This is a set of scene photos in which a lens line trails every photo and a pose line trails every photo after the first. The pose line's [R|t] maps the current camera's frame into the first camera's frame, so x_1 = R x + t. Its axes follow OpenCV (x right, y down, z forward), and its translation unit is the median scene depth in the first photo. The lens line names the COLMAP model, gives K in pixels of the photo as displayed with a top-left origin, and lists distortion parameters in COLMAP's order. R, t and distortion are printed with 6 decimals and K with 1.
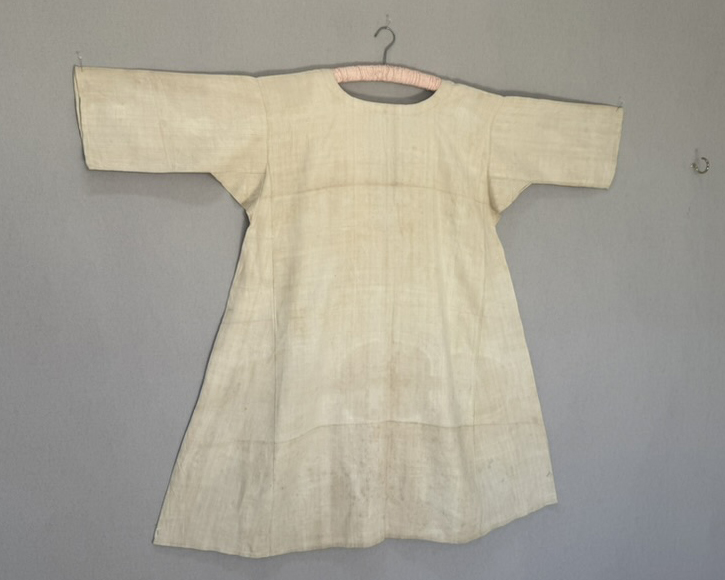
lens RADIAL K [[560.2, 0, 378.2], [0, 560.2, 290.4], [0, 0, 1]] dist [0.046054, -0.103271]
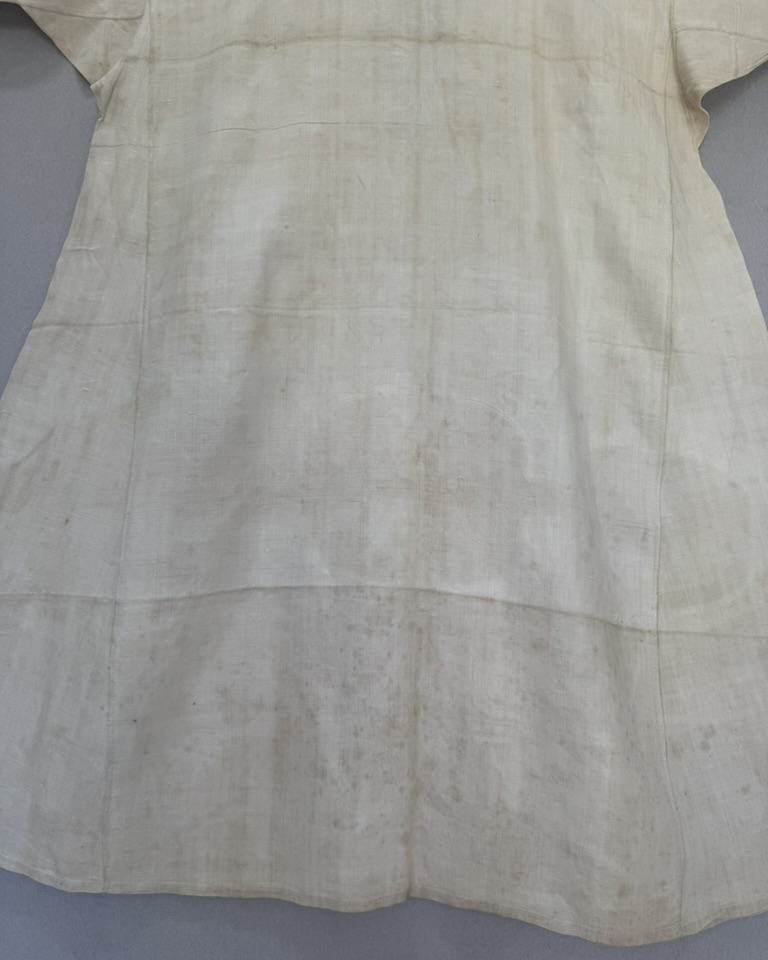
lens RADIAL K [[741.8, 0, 384.0], [0, 741.8, 480.0], [0, 0, 1]] dist [0.046054, -0.103271]
pose [[0.958876, -0.014036, -0.283476, 0.146812], [-0.027088, 0.989691, -0.140633, 0.231035], [0.282528, 0.142528, 0.948611, 0.473827]]
